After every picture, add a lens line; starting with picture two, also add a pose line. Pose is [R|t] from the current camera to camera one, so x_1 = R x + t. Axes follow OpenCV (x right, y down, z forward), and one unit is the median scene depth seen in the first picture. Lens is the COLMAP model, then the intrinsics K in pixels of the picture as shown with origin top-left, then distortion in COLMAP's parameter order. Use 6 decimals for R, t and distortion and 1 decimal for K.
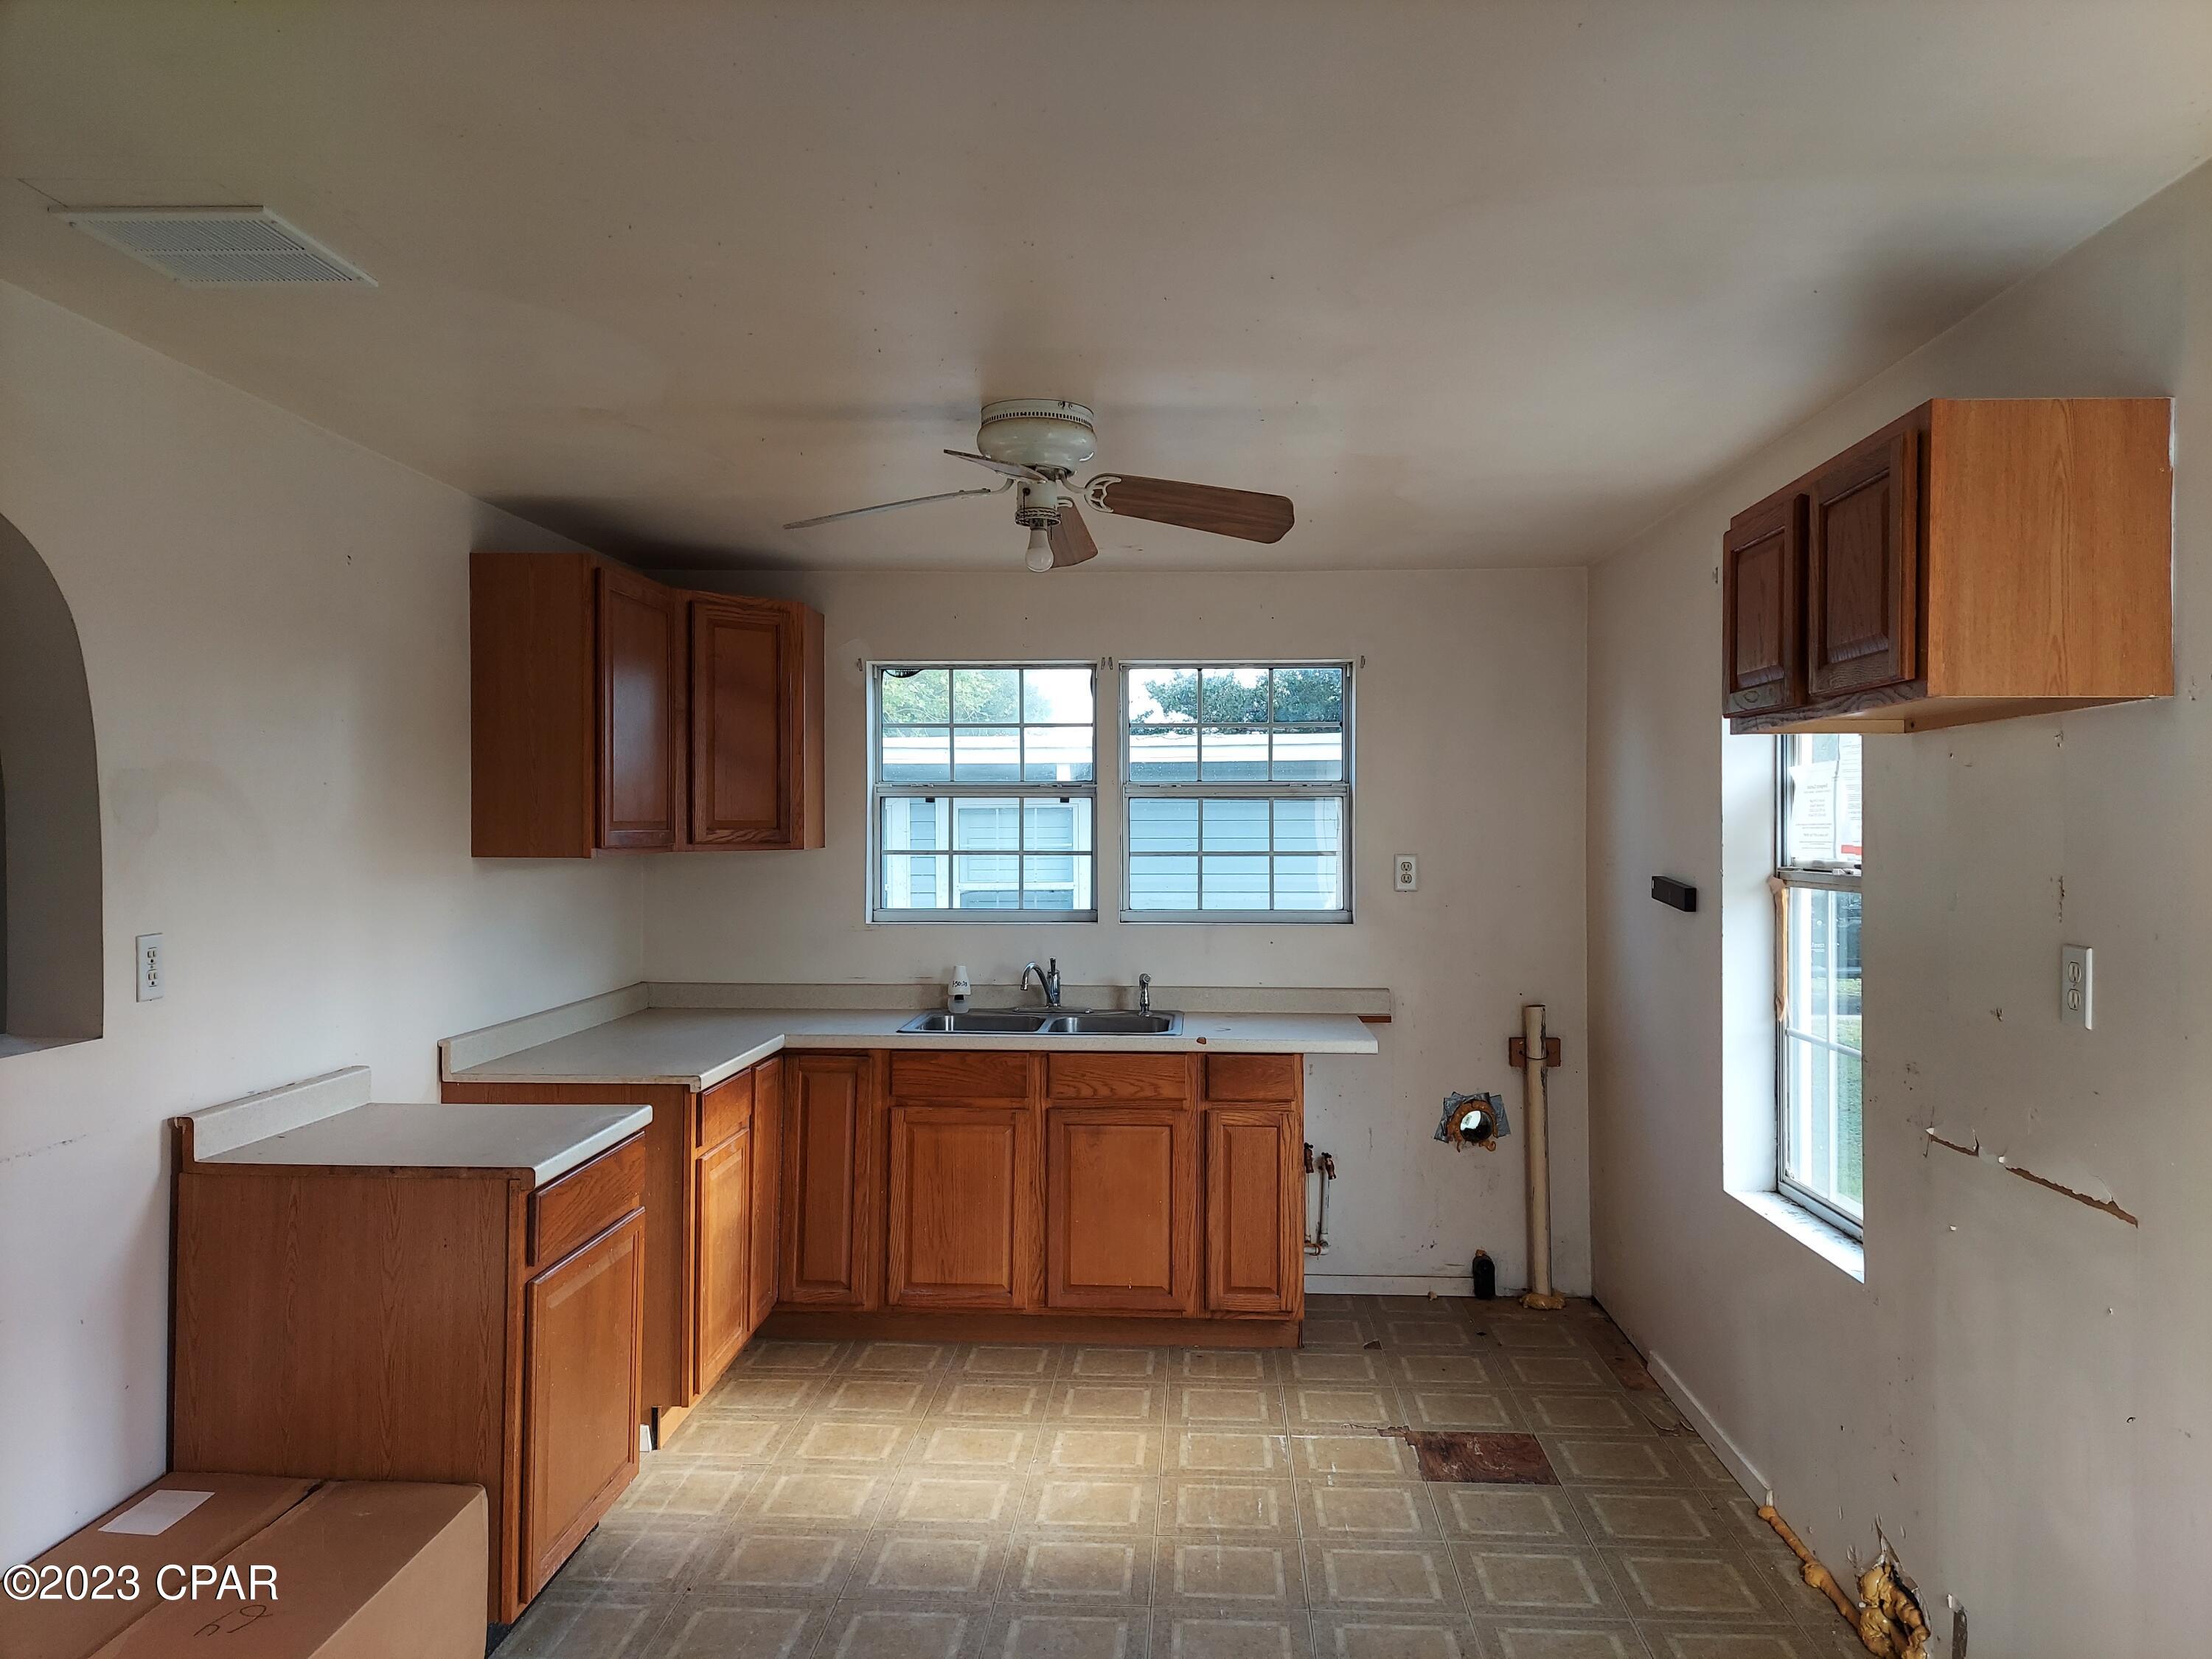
lens RADIAL K [[1584.2, 0, 1122.3], [0, 1584.2, 825.9], [0, 0, 1]] dist [0.130954, -0.154928]
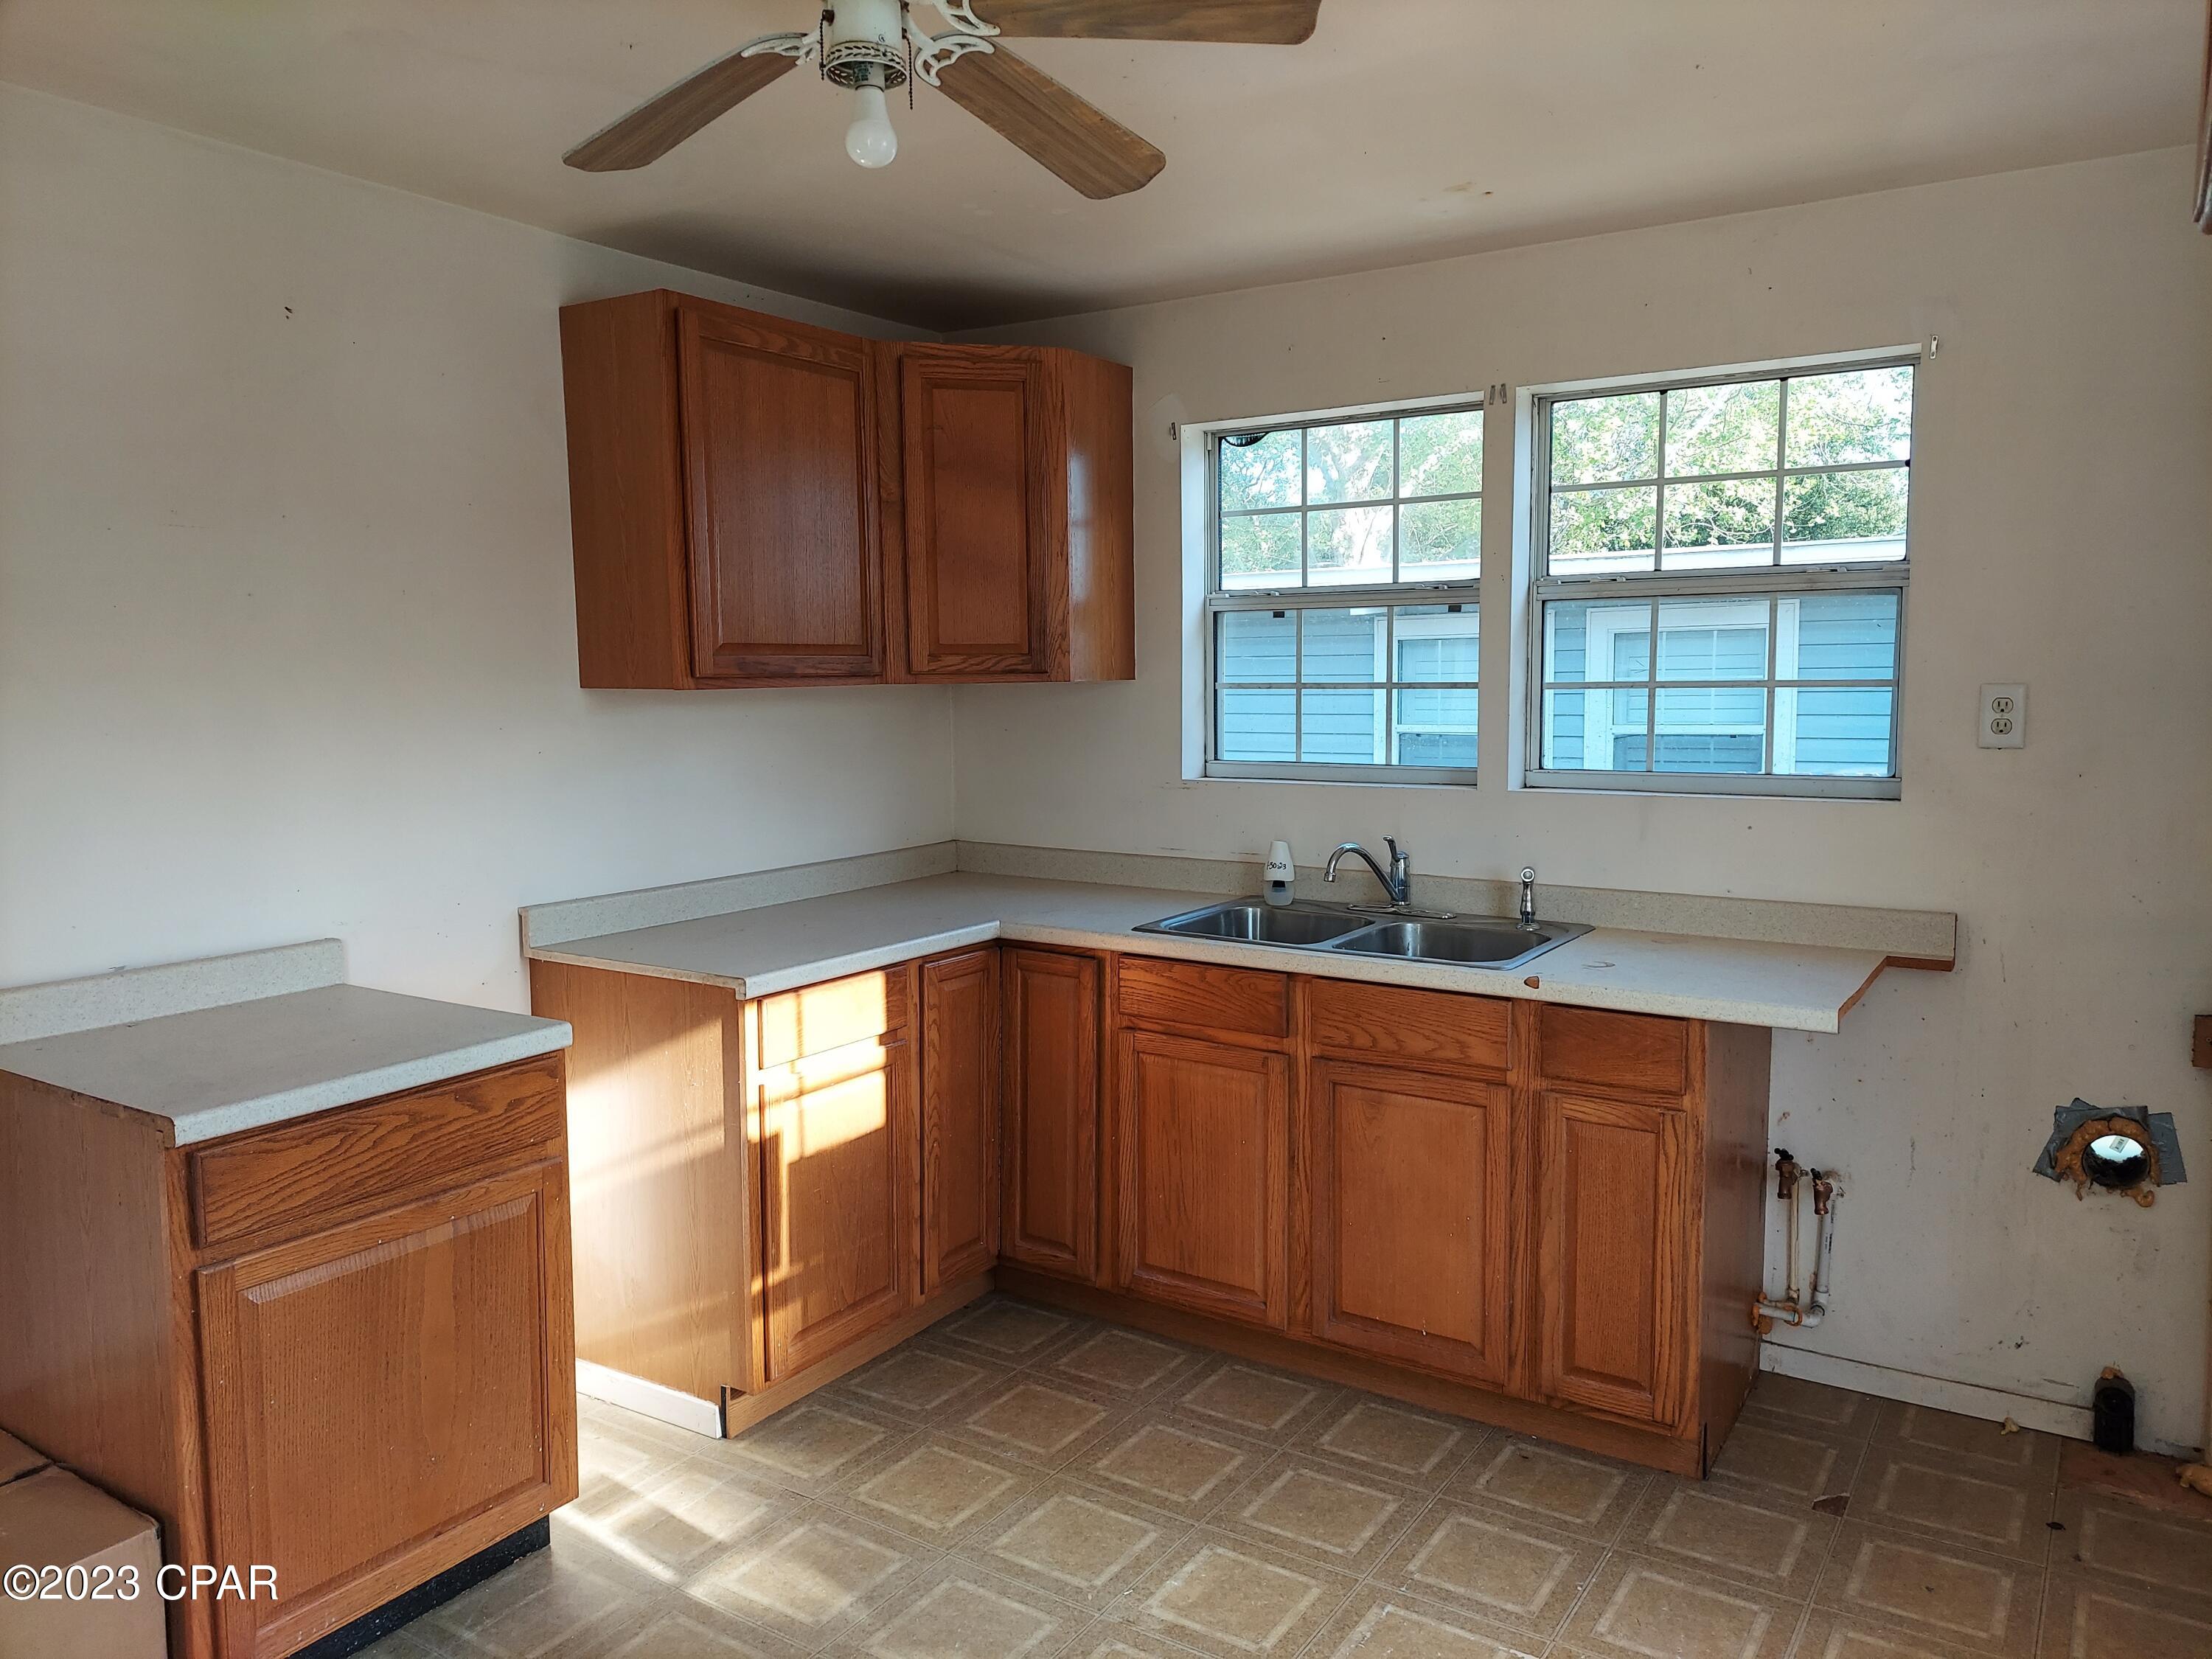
lens RADIAL K [[1584.2, 0, 1122.3], [0, 1584.2, 825.9], [0, 0, 1]] dist [0.130954, -0.154928]
pose [[0.868505, 0.043105, -0.493803, 0.214520], [0.007759, 0.994907, 0.100494, 0.007936], [0.495620, -0.091111, 0.863748, 0.366460]]
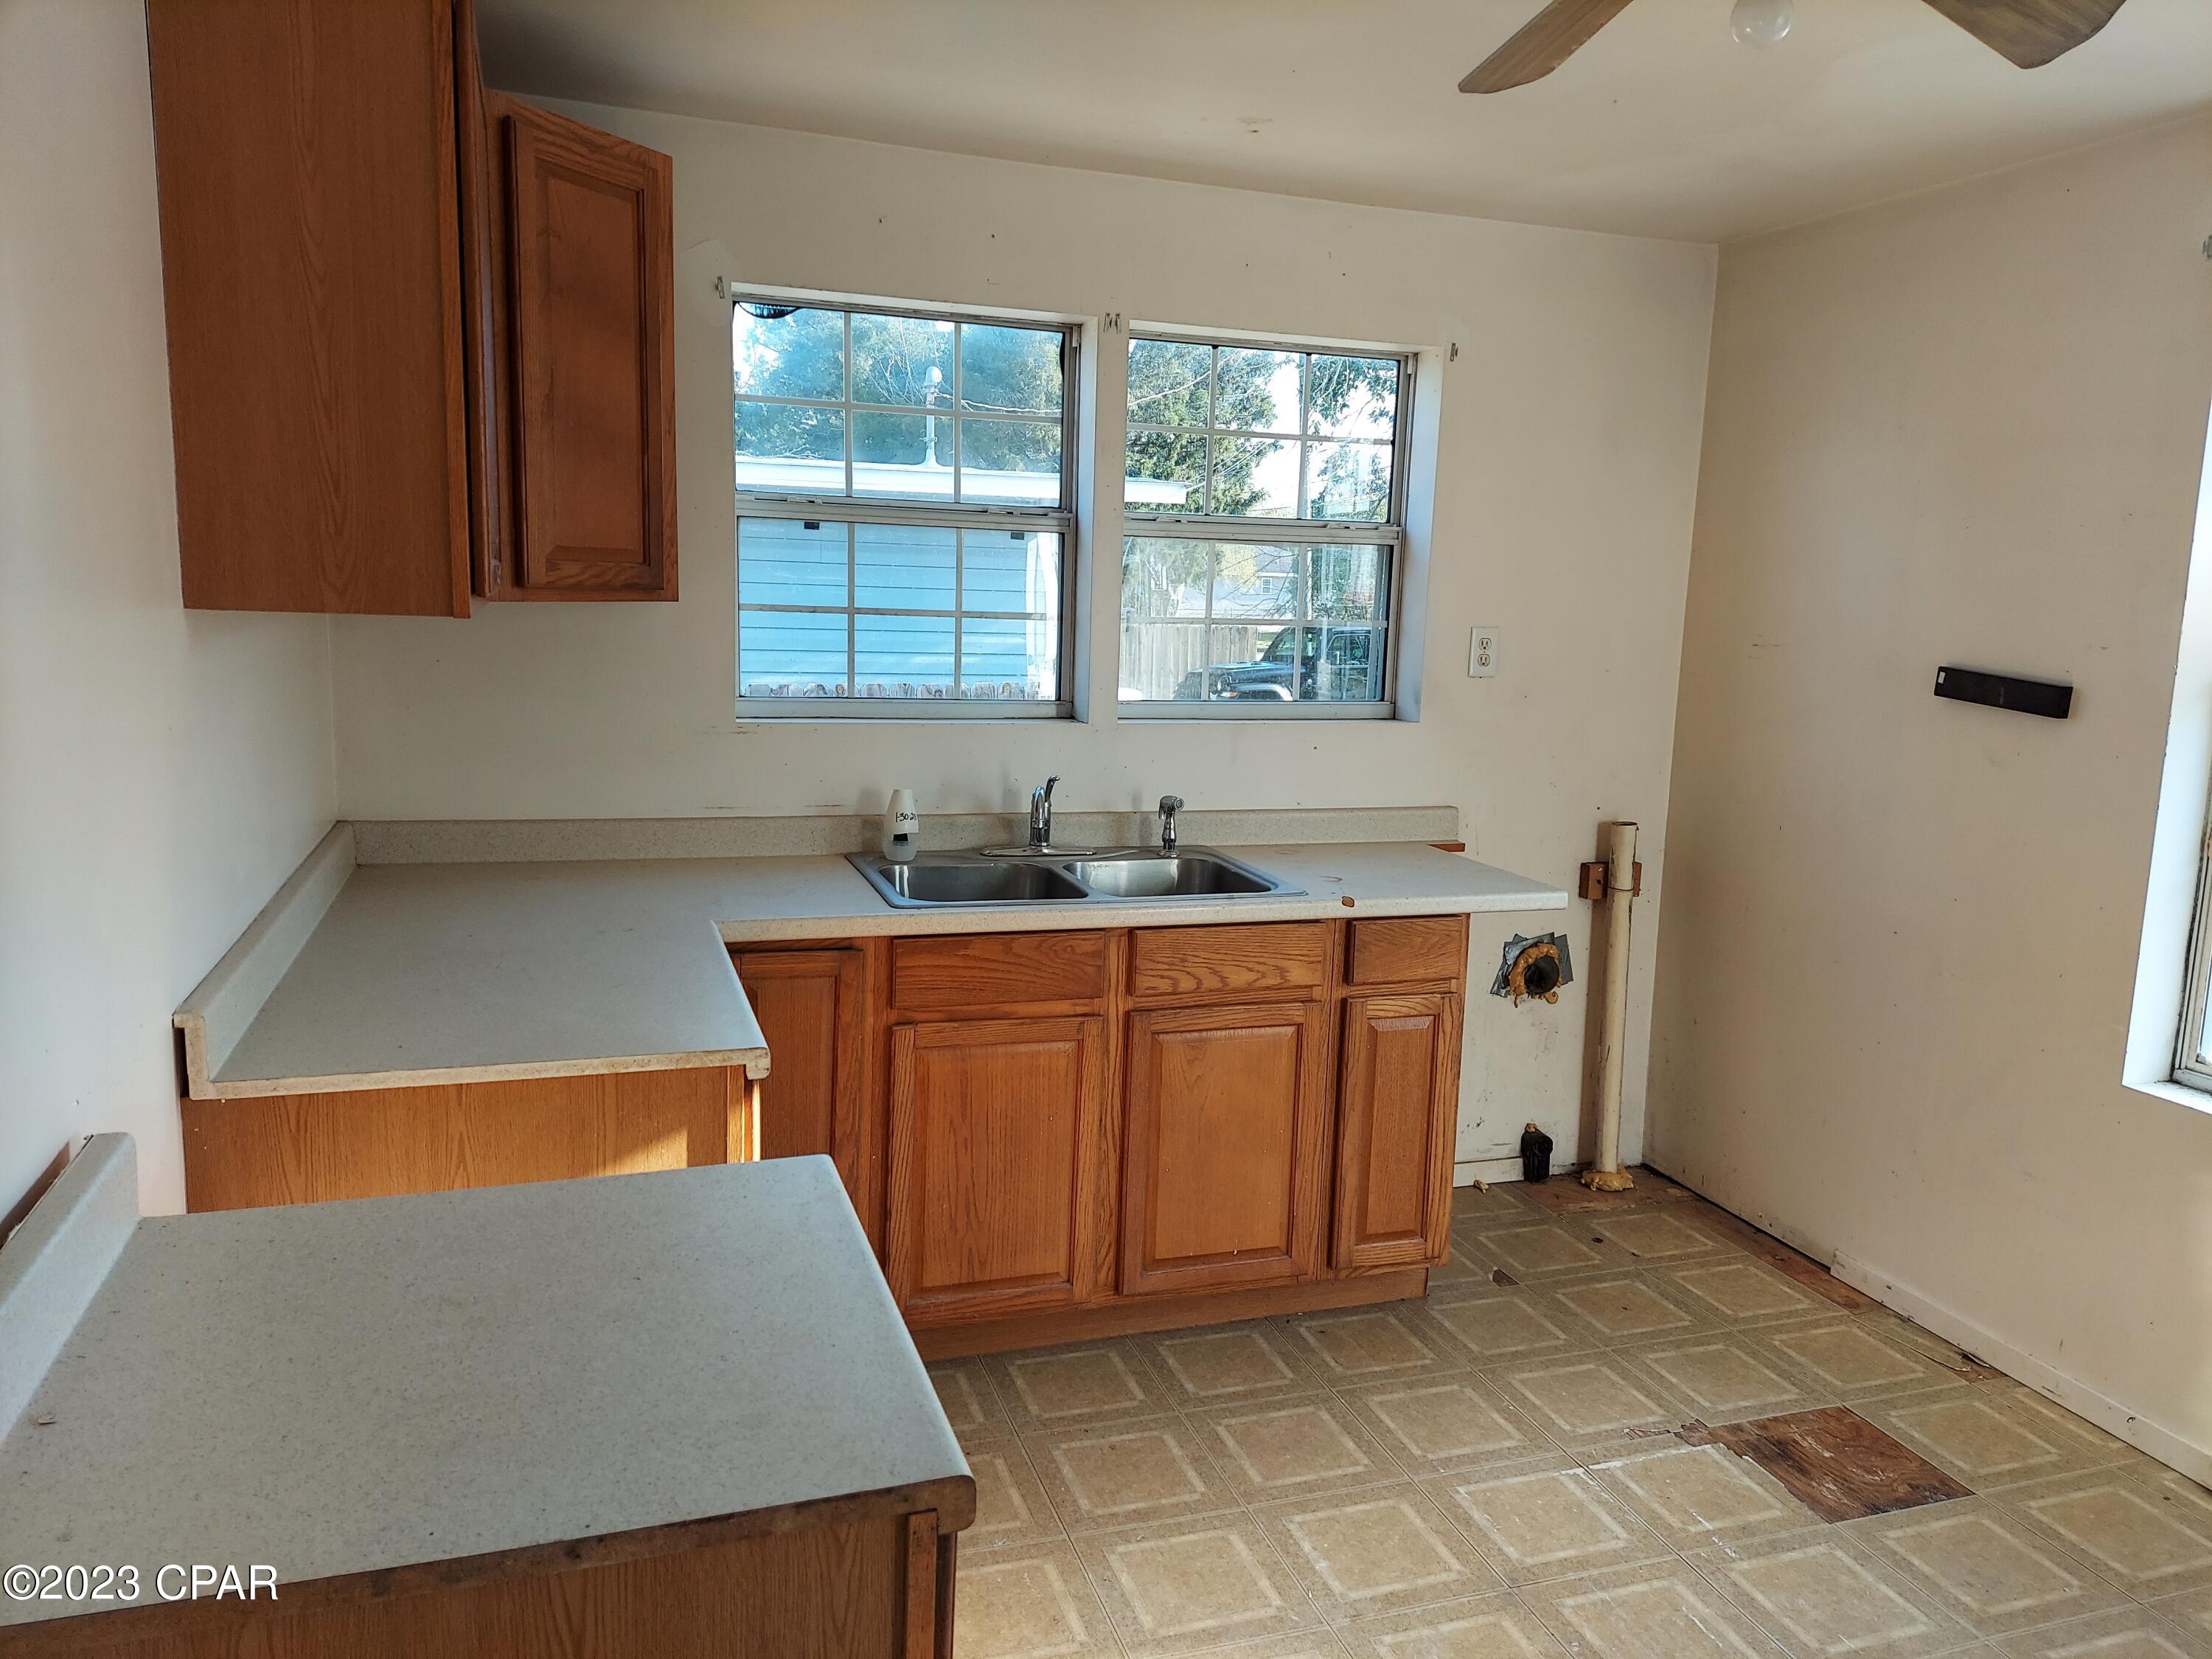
lens RADIAL K [[1576.1, 0, 1132.6], [0, 1576.1, 831.6], [0, 0, 1]] dist [0.124983, -0.121775]
pose [[0.925703, -0.030171, 0.377045, -0.285363], [-0.030282, 0.987703, 0.153382, 0.003370], [-0.377036, -0.153404, 0.913406, 0.406231]]
